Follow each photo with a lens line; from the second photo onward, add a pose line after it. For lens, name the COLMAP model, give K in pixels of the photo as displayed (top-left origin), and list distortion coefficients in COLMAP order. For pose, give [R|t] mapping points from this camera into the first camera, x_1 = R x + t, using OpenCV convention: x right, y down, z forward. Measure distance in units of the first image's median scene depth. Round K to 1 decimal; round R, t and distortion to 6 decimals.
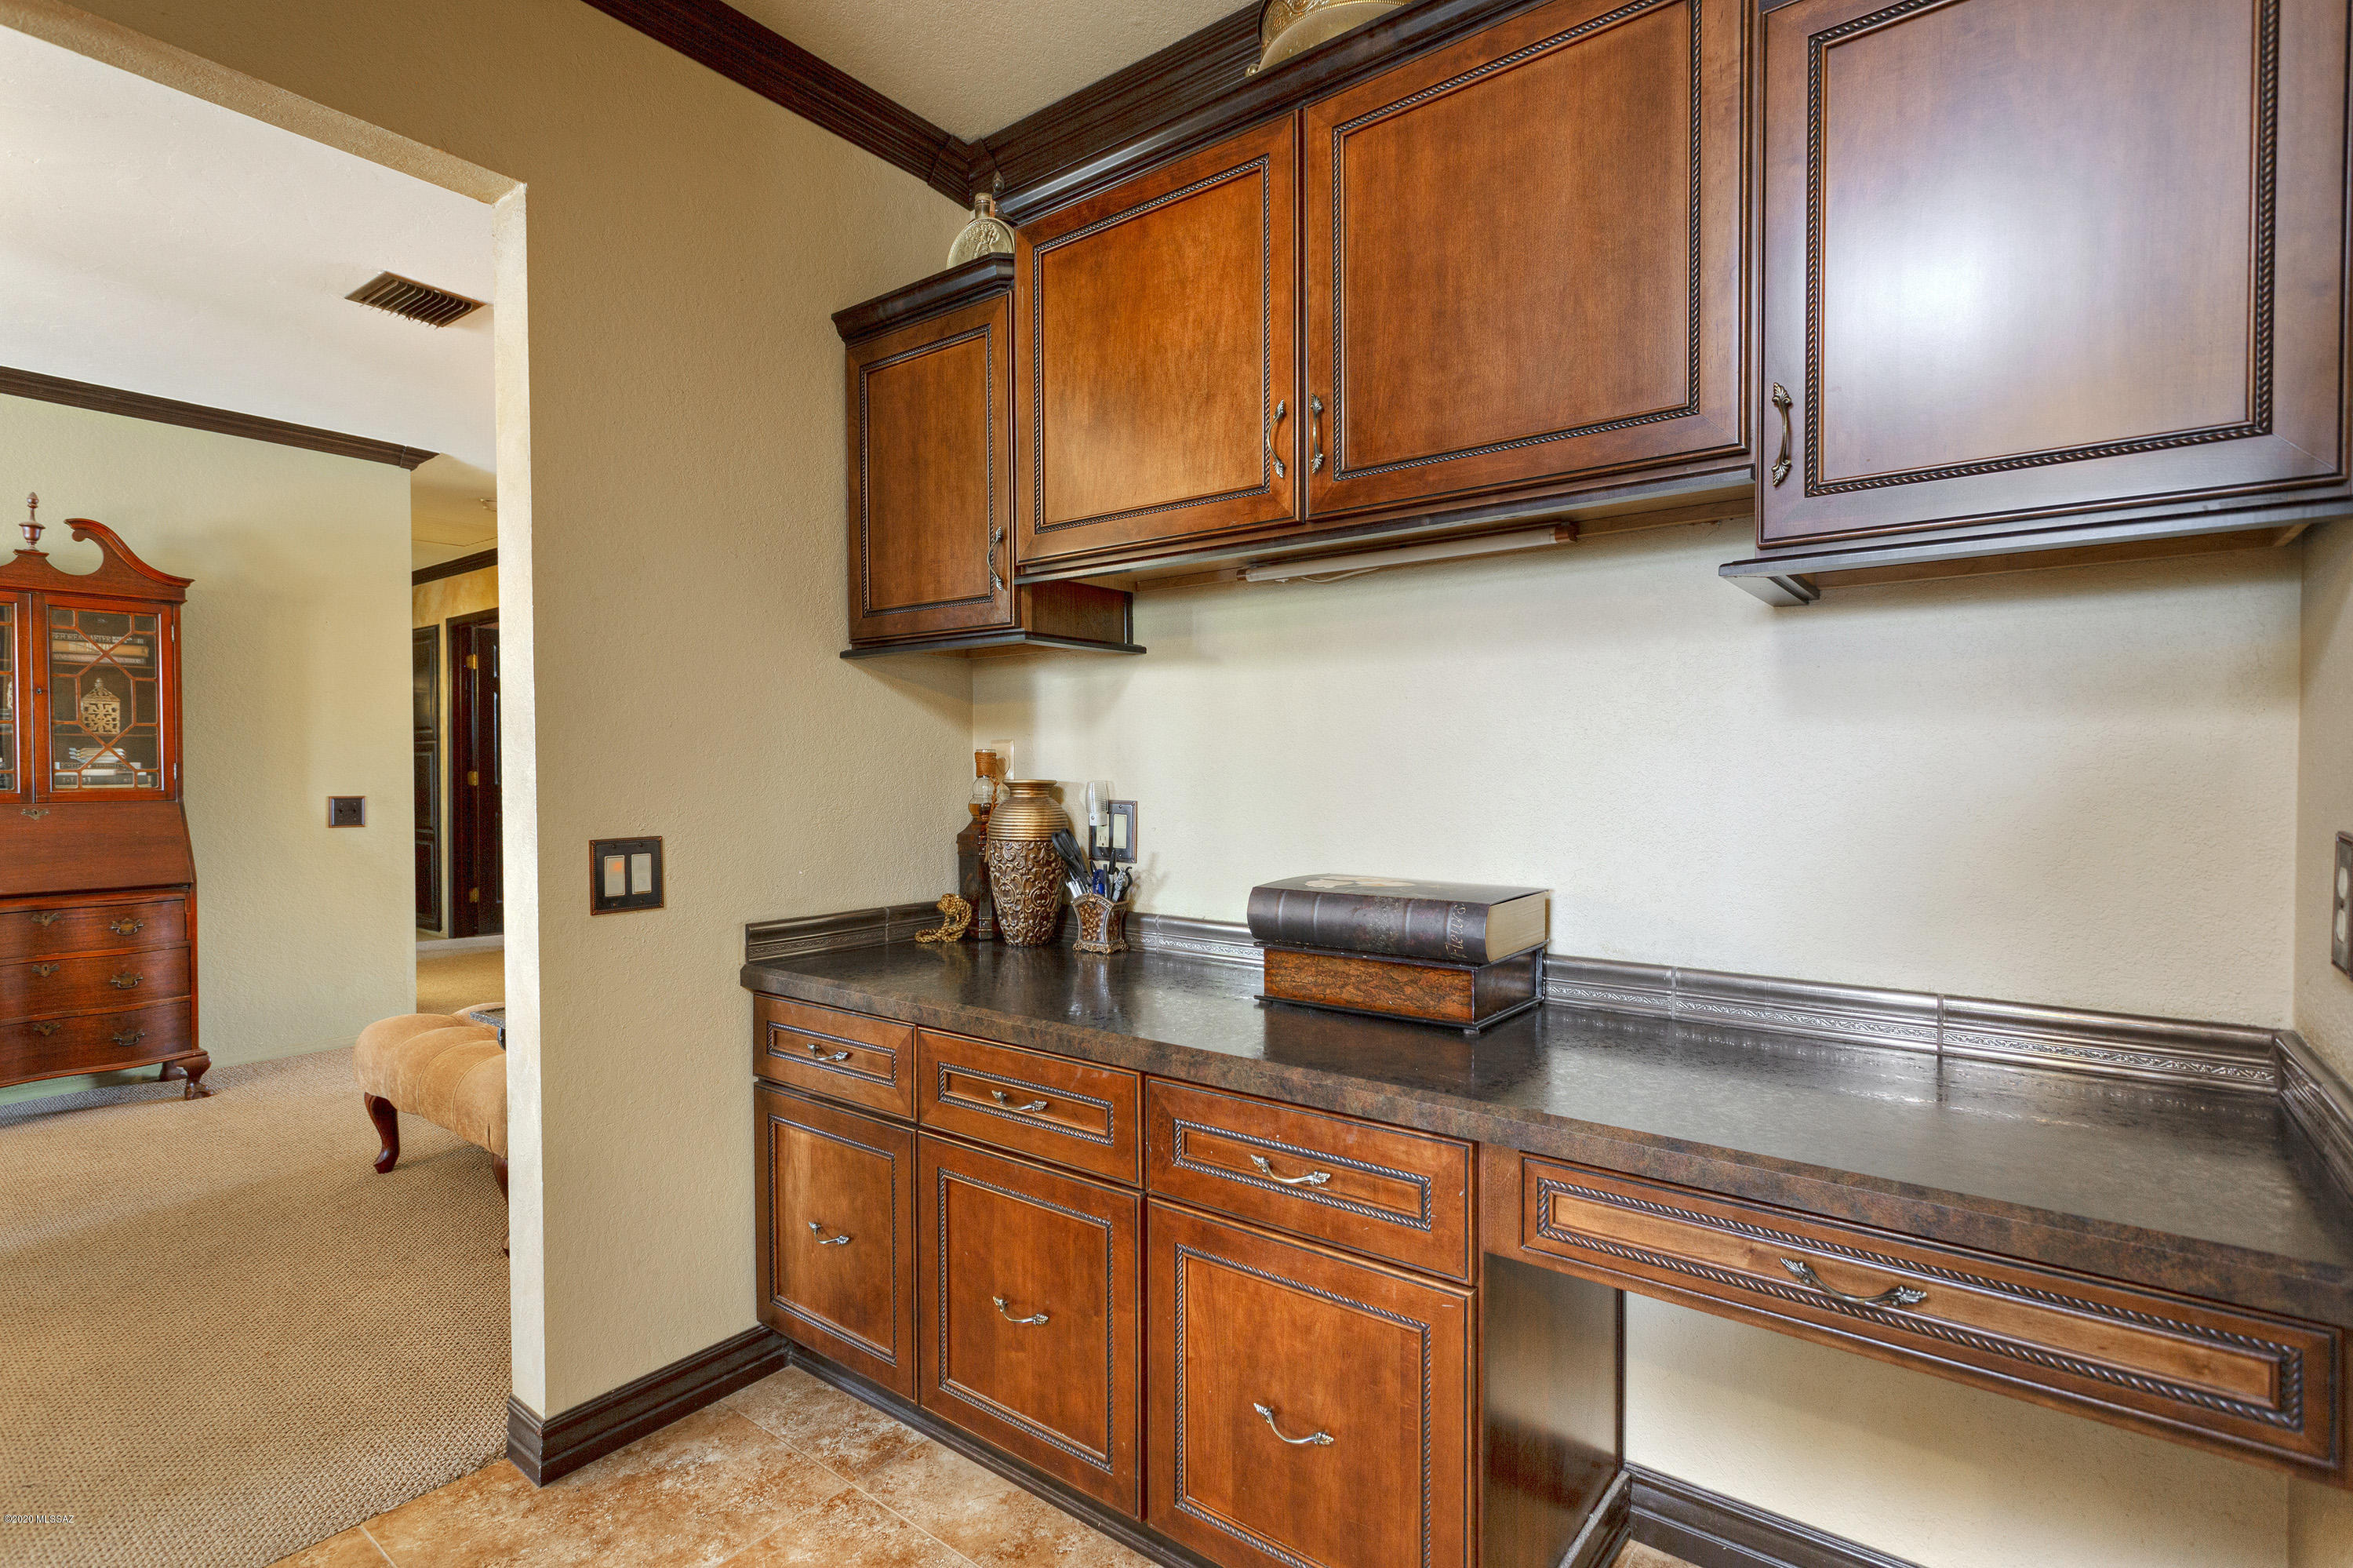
lens RADIAL K [[1127.2, 0, 1172.3], [0, 1127.2, 784.7], [0, 0, 1]] dist [0.002258, 0.000582]
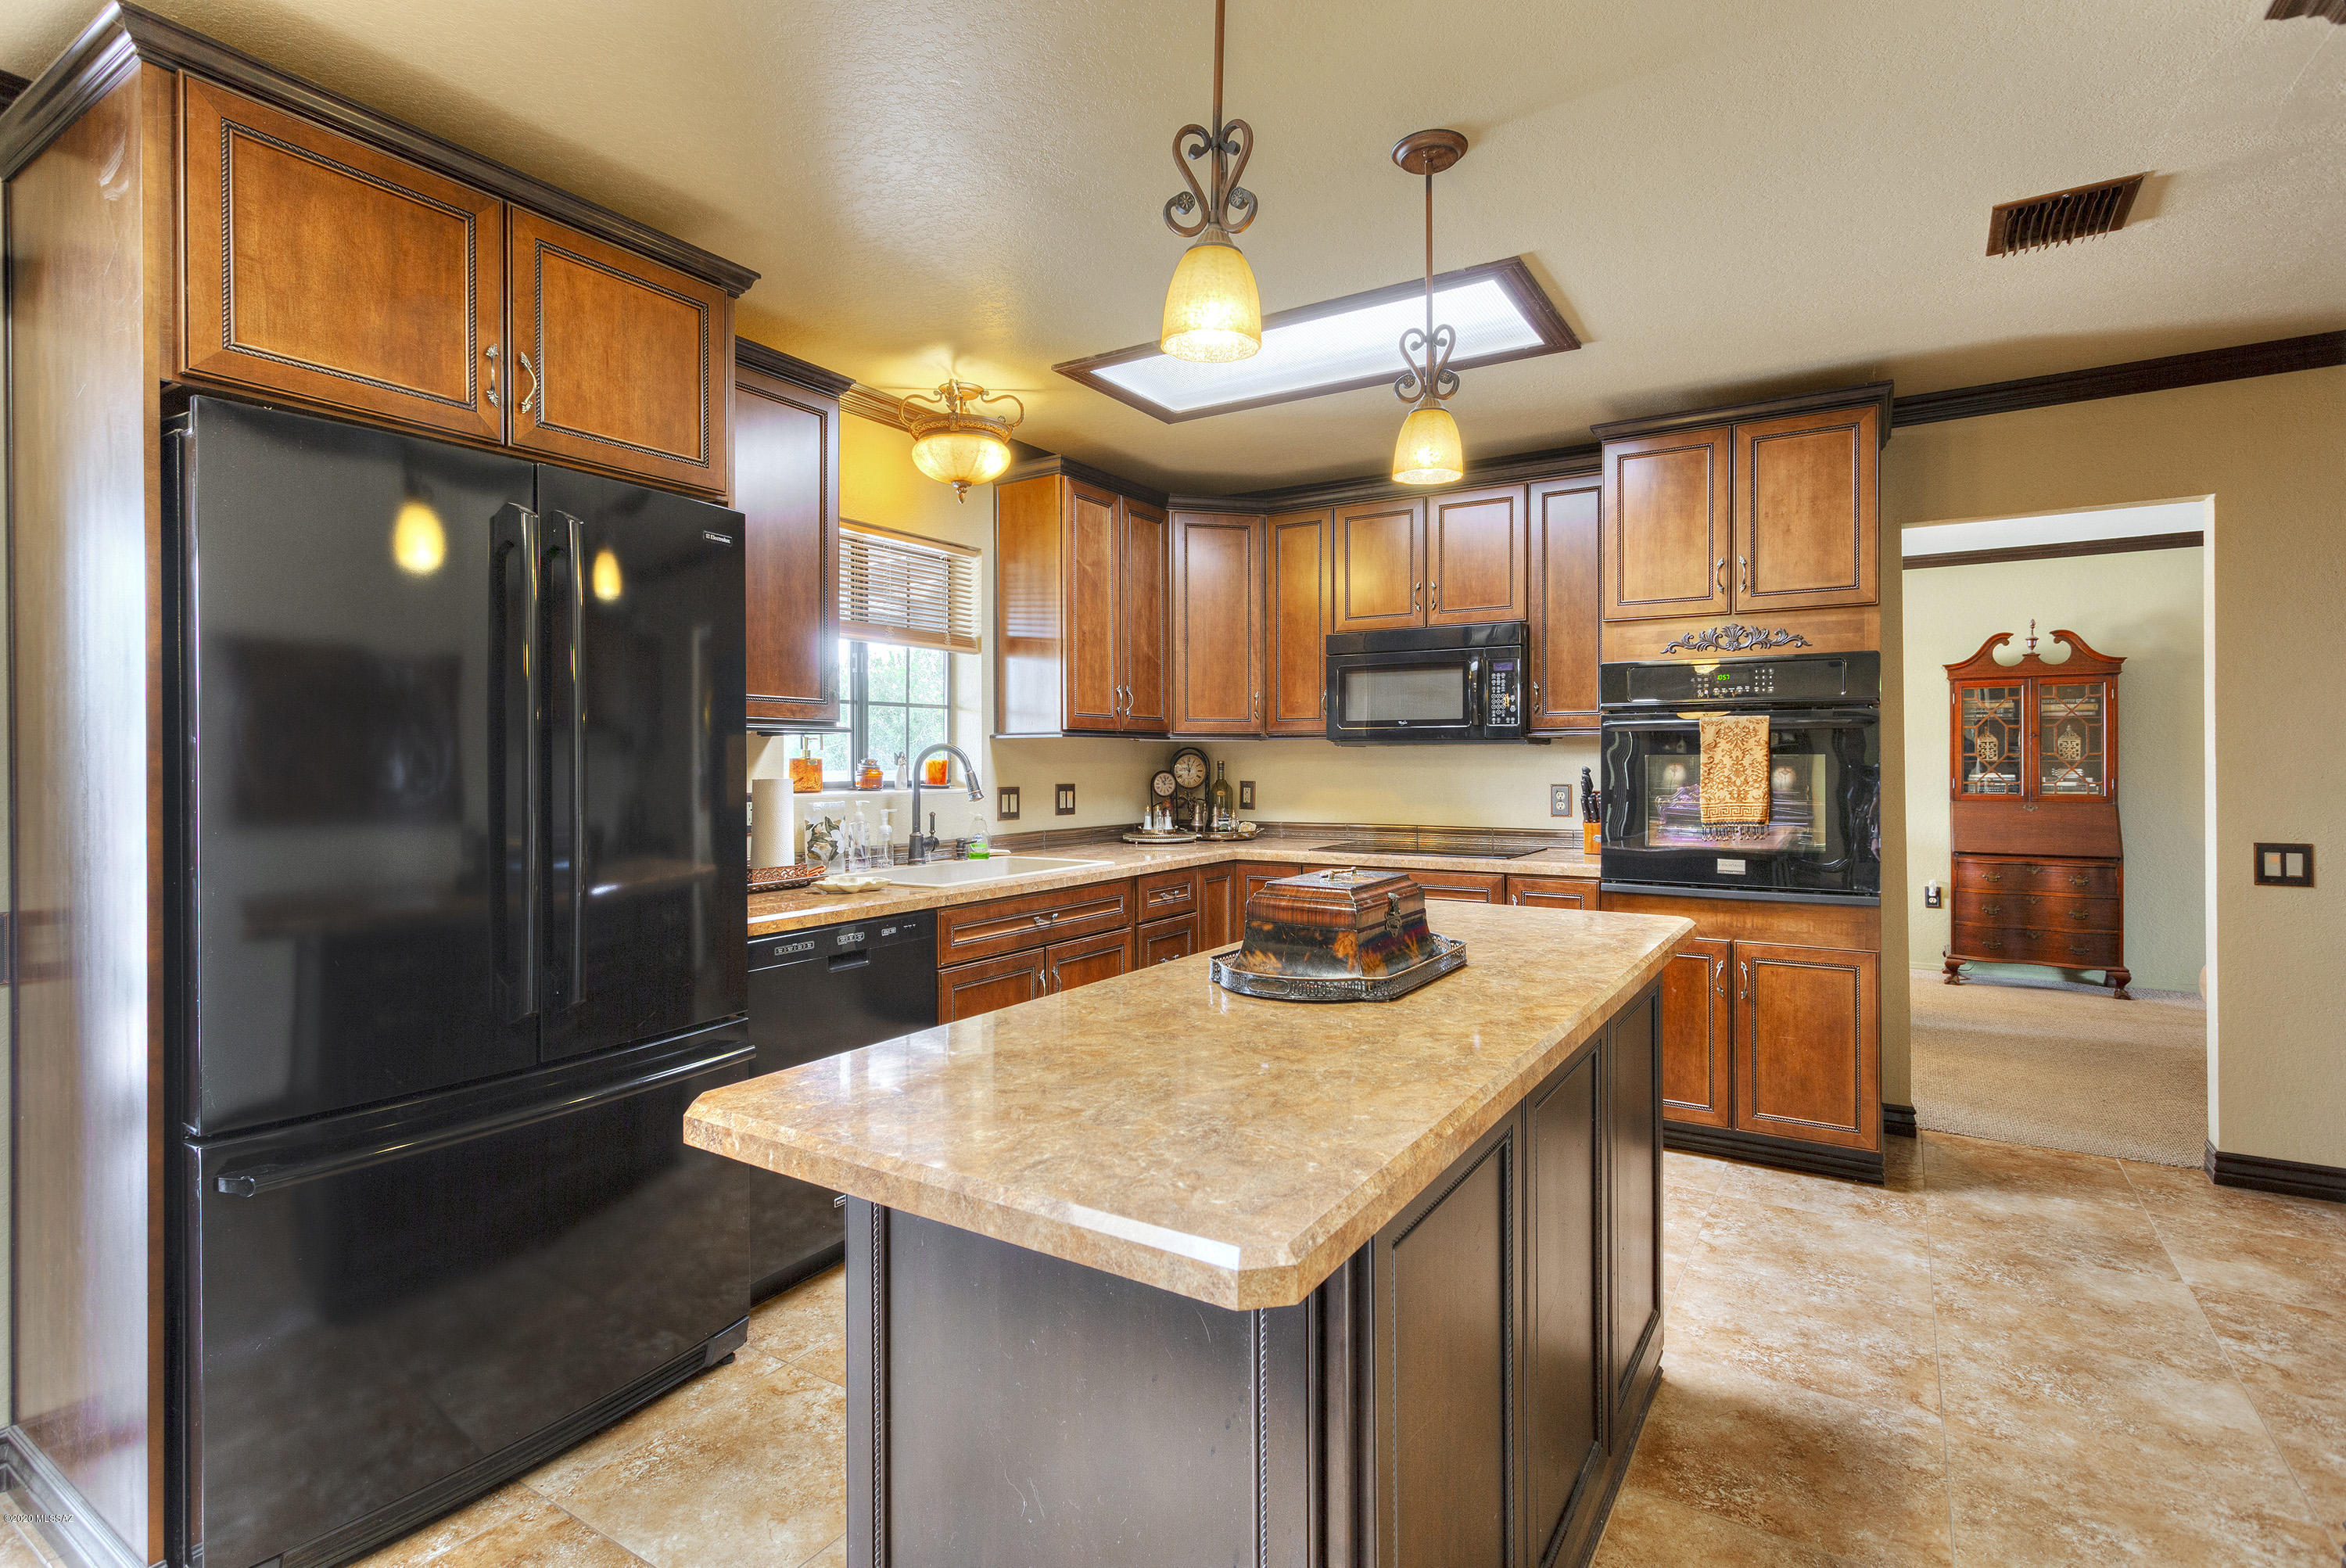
lens RADIAL K [[1124.4, 0, 1166.2], [0, 1124.4, 765.0], [0, 0, 1]] dist [0.003375, 0.000785]
pose [[0.088980, 0.005220, -0.996020, 0.932986], [-0.012017, 0.999919, 0.004167, -0.050984], [0.995961, 0.011599, 0.089036, -0.736038]]
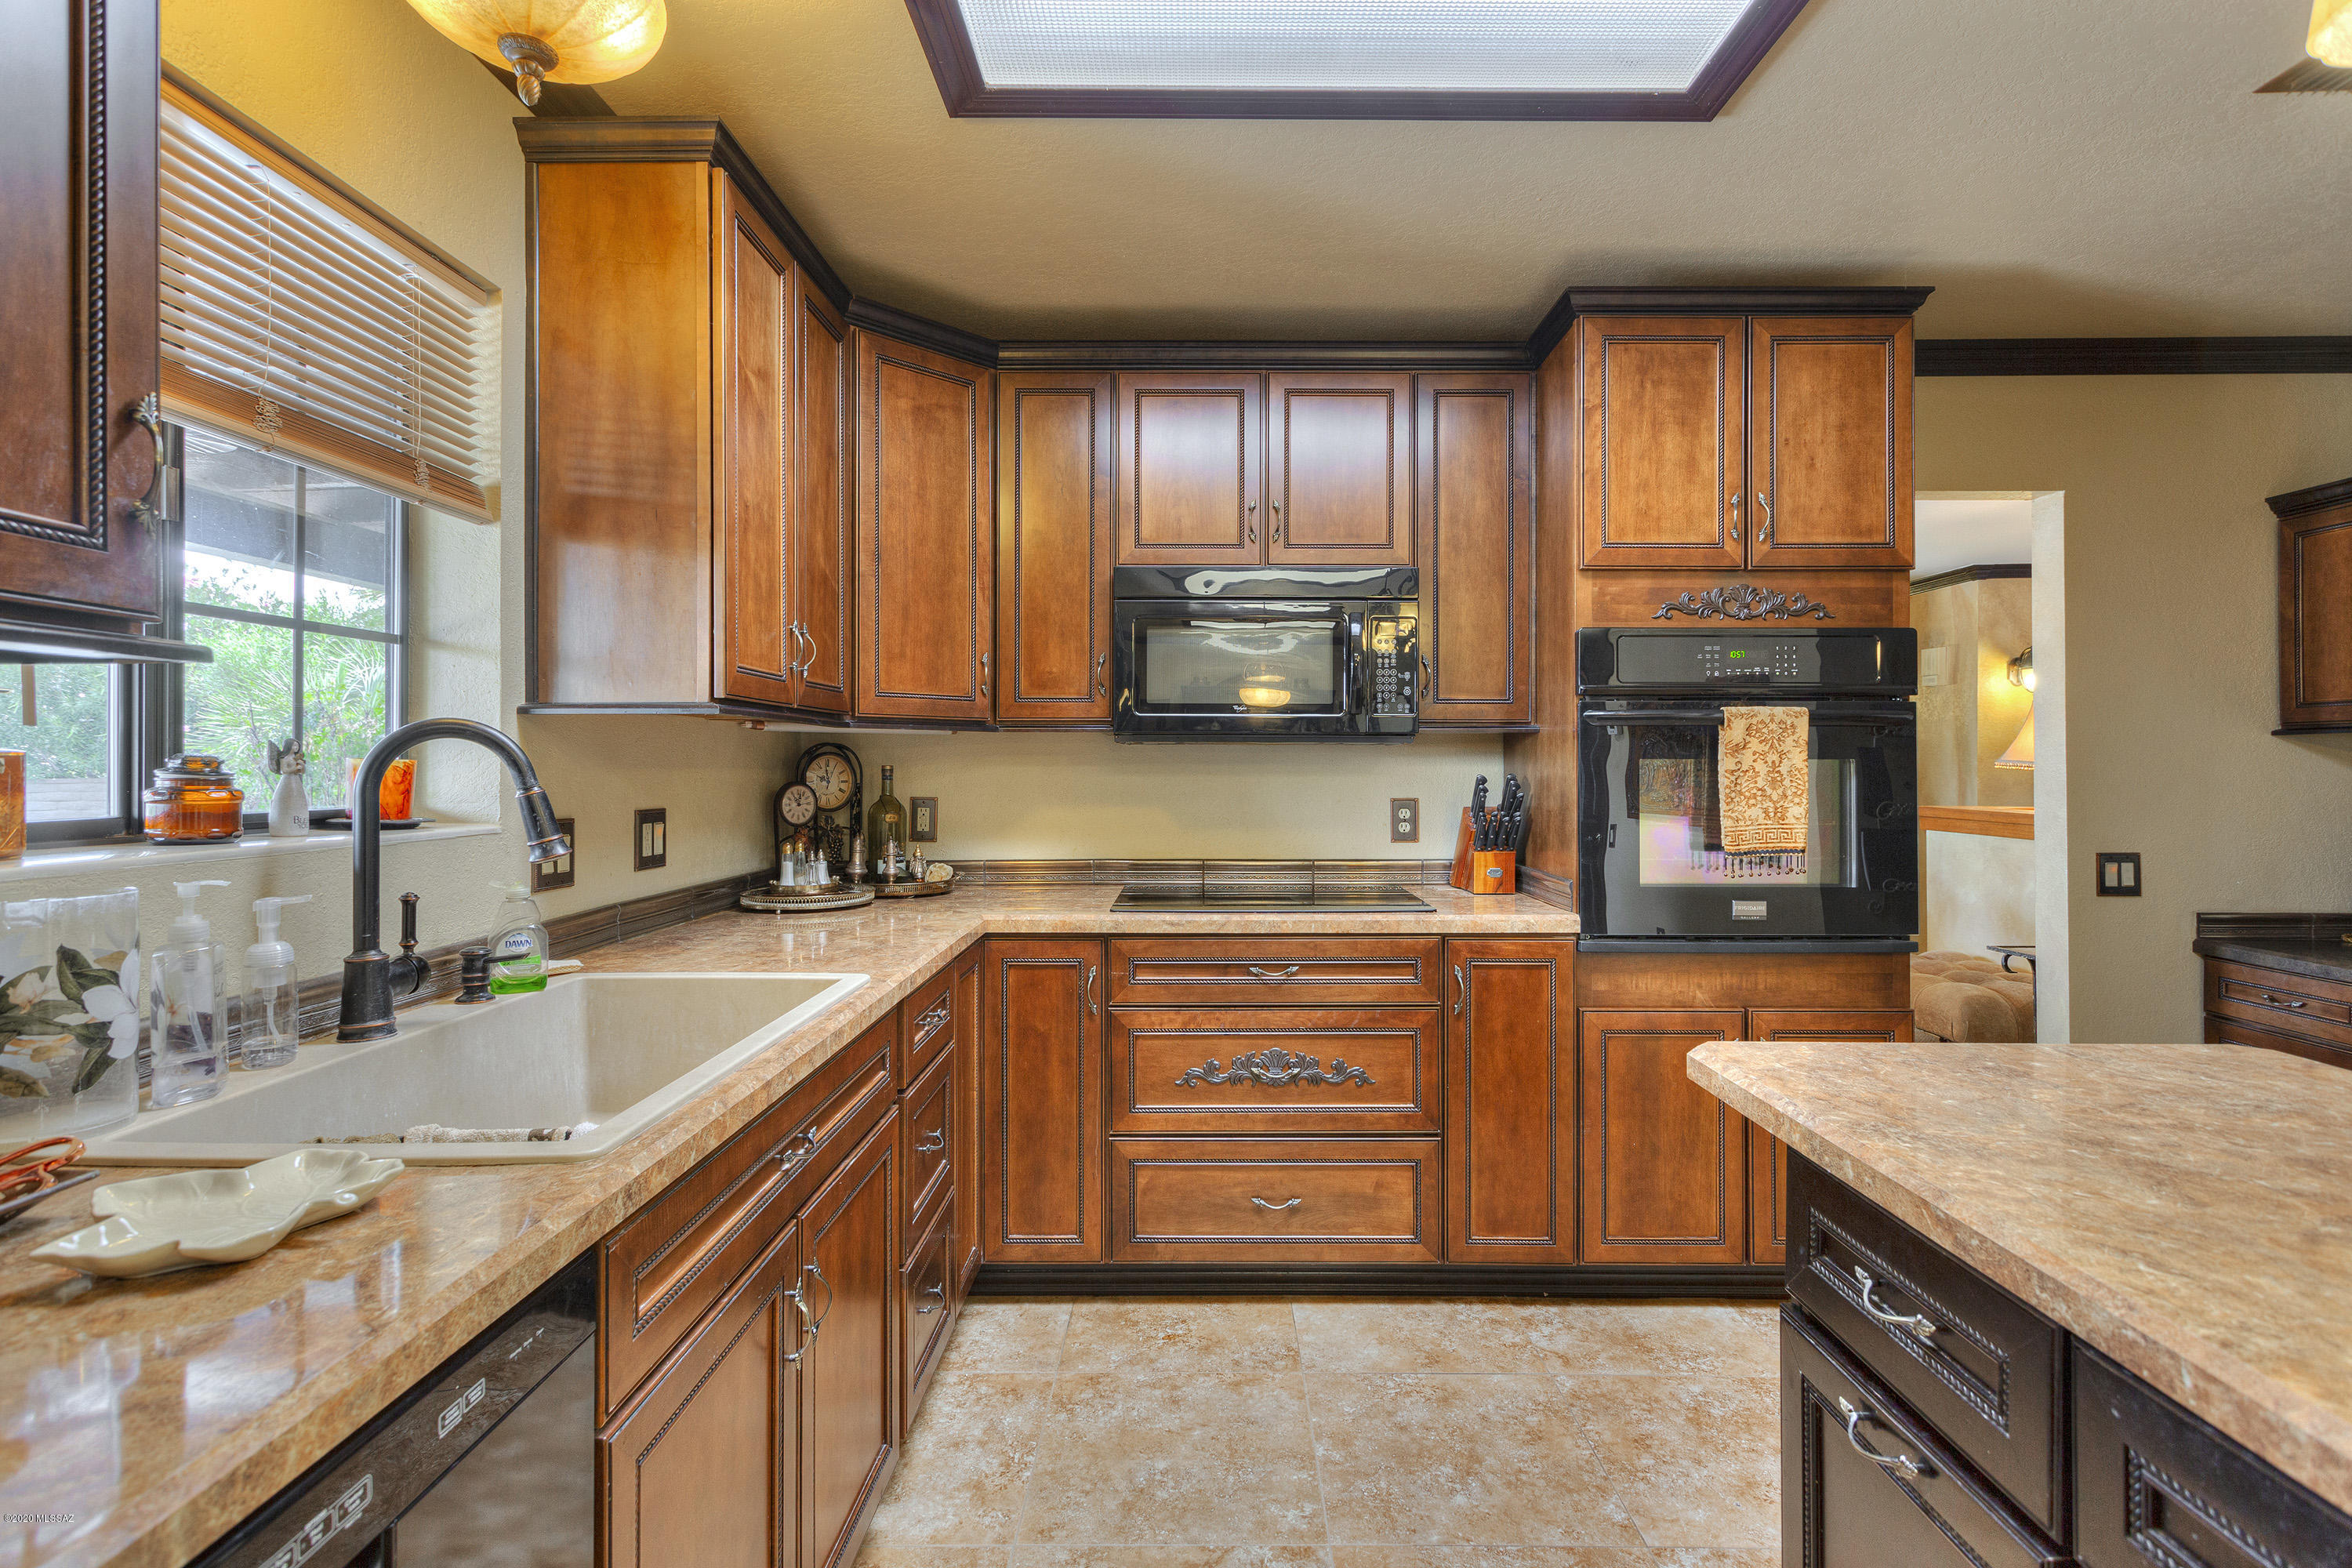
lens RADIAL K [[1119.4, 0, 1190.3], [0, 1119.4, 760.8], [0, 0, 1]] dist [0.003926, 0.000315]
pose [[0.605413, -0.002165, -0.795908, 0.011101], [-0.013127, 0.999833, -0.012705, -0.043941], [0.795803, 0.018140, 0.605284, -0.972303]]
